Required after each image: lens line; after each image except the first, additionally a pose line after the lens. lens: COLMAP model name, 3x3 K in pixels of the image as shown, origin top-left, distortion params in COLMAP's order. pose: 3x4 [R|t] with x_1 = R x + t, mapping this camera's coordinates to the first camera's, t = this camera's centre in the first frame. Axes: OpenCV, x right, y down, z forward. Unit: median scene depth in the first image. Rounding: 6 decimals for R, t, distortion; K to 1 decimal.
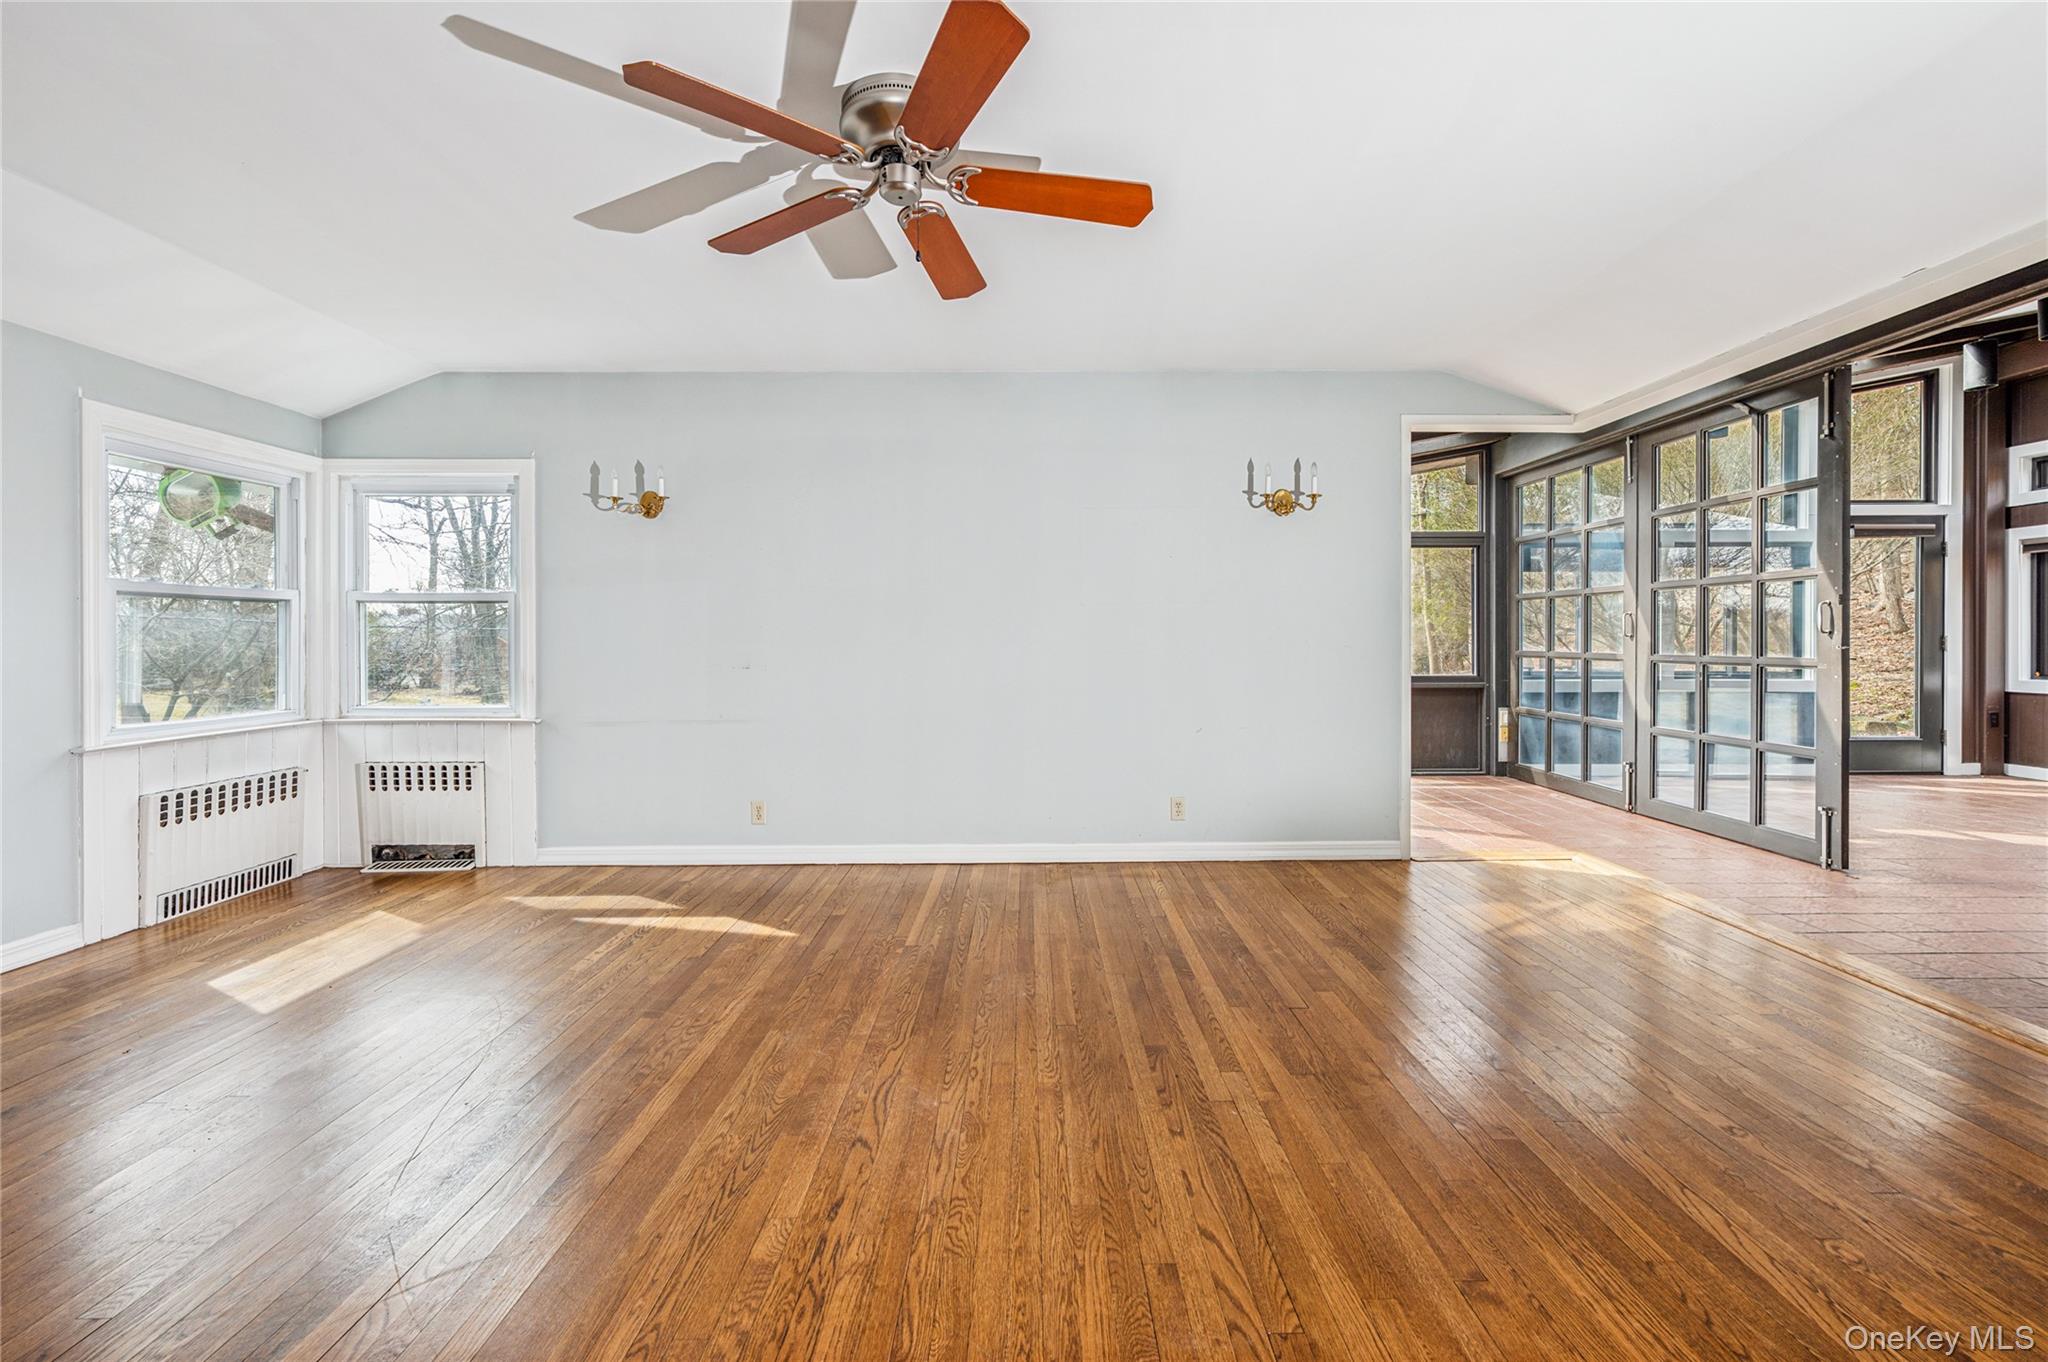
lens RADIAL K [[830.2, 0, 1023.1], [0, 830.2, 646.4], [0, 0, 1]] dist [-0.000751, 0.000138]
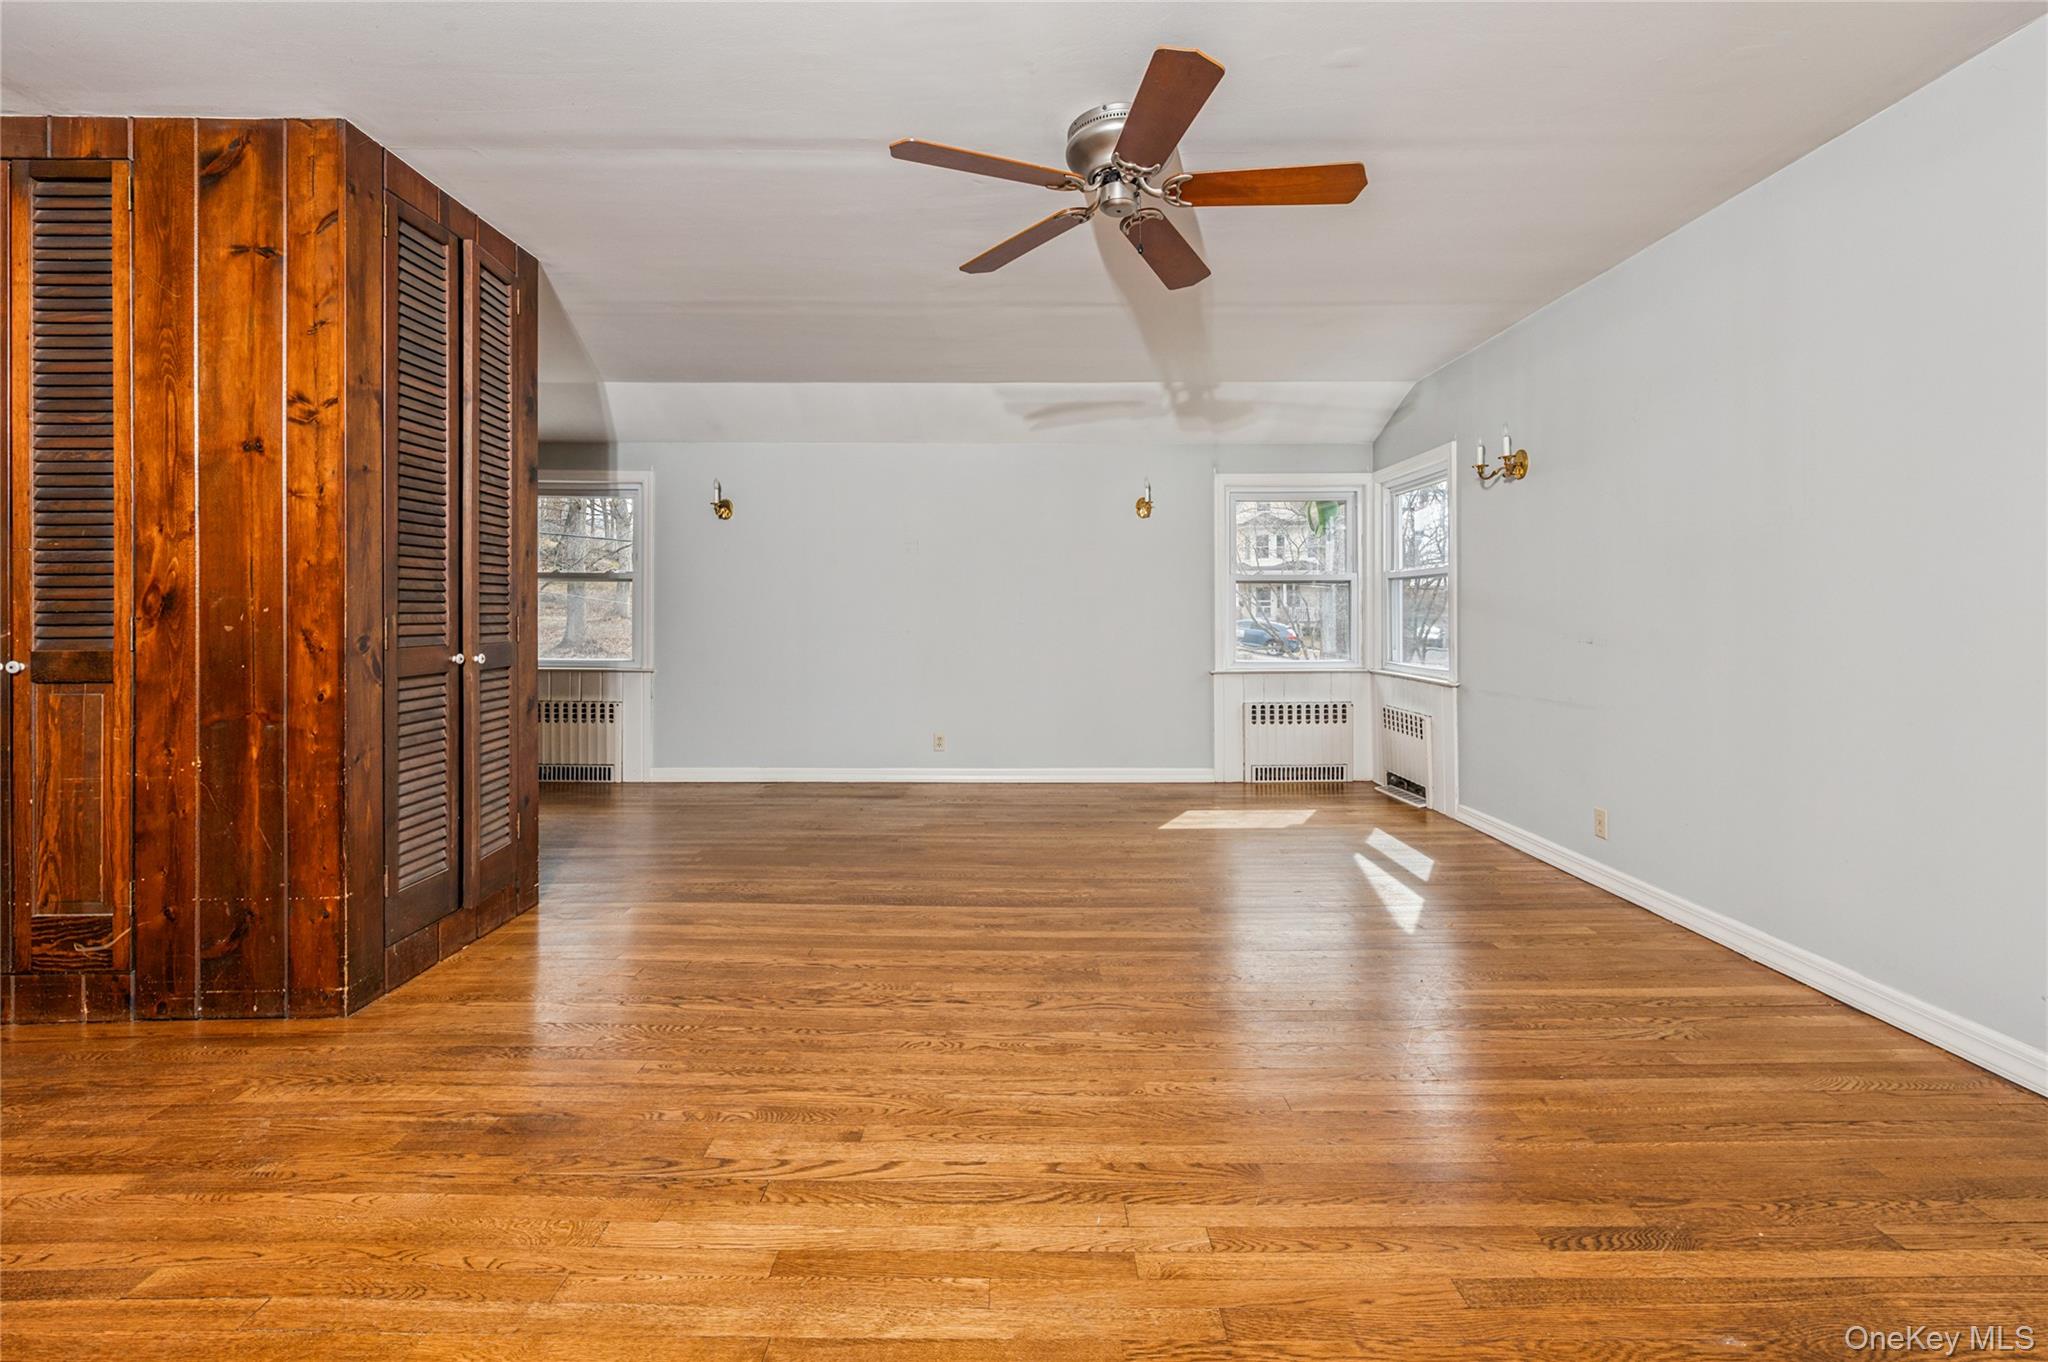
lens RADIAL K [[831.9, 0, 1021.8], [0, 831.9, 608.8], [0, 0, 1]] dist [0.000390, 0.000114]
pose [[0.001940, -0.003162, -0.999993, 0.923168], [-0.003950, 0.999987, -0.003170, -0.003665], [0.999990, 0.003957, 0.001927, 0.829728]]
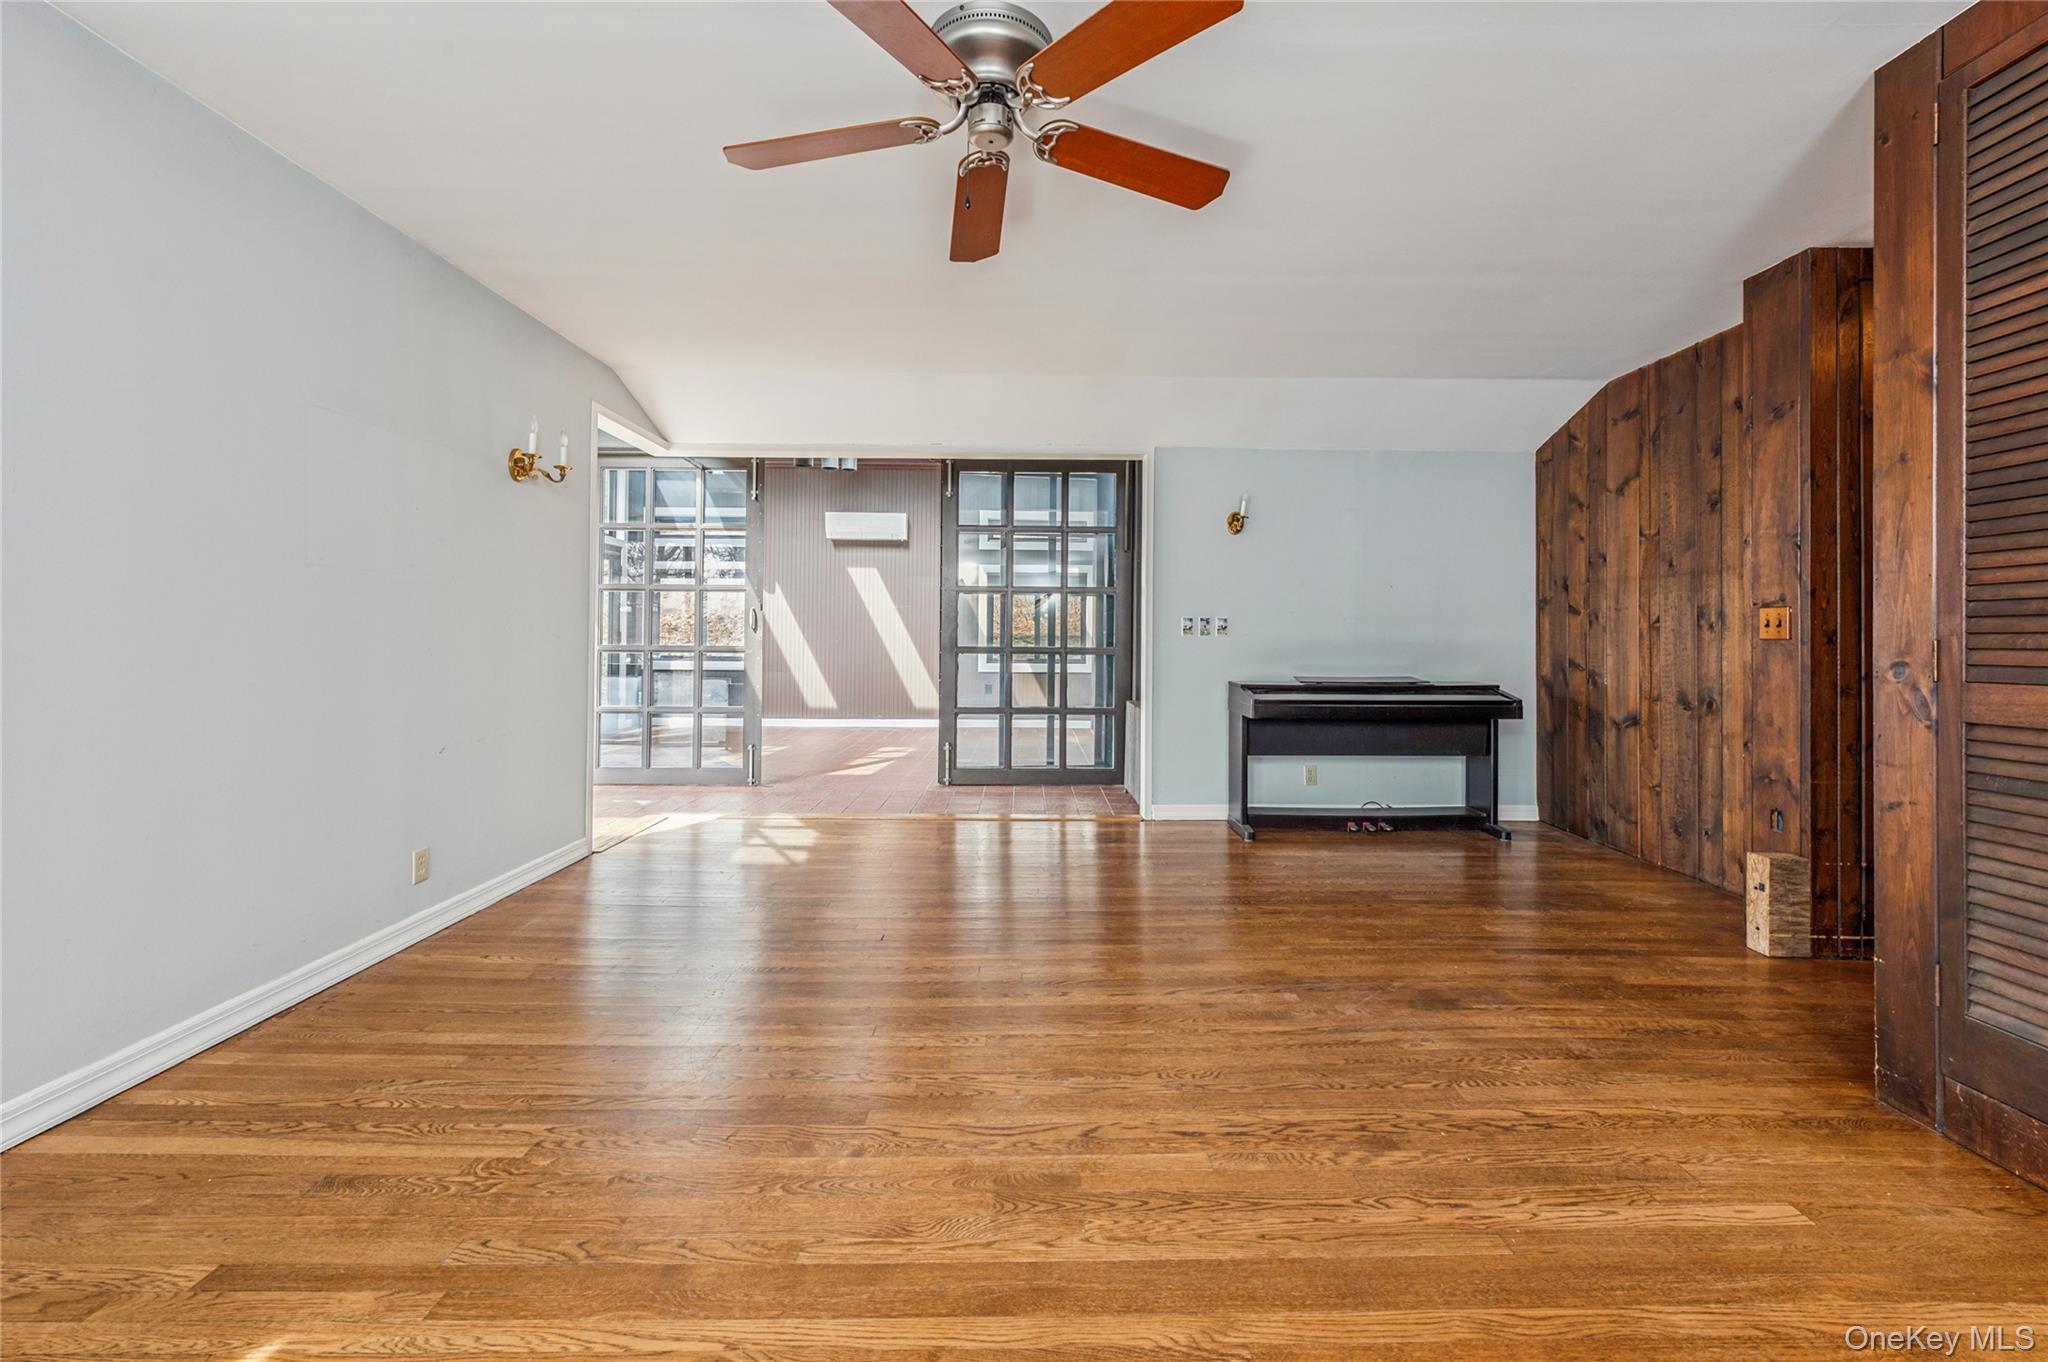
lens RADIAL K [[832.7, 0, 1043.6], [0, 832.7, 627.3], [0, 0, 1]] dist [0.000348, 0.000450]
pose [[-0.021332, 0.015092, 0.999659, -1.019750], [-0.000150, 0.999886, -0.015098, 0.007025], [-0.999772, -0.000472, -0.021328, 0.916293]]
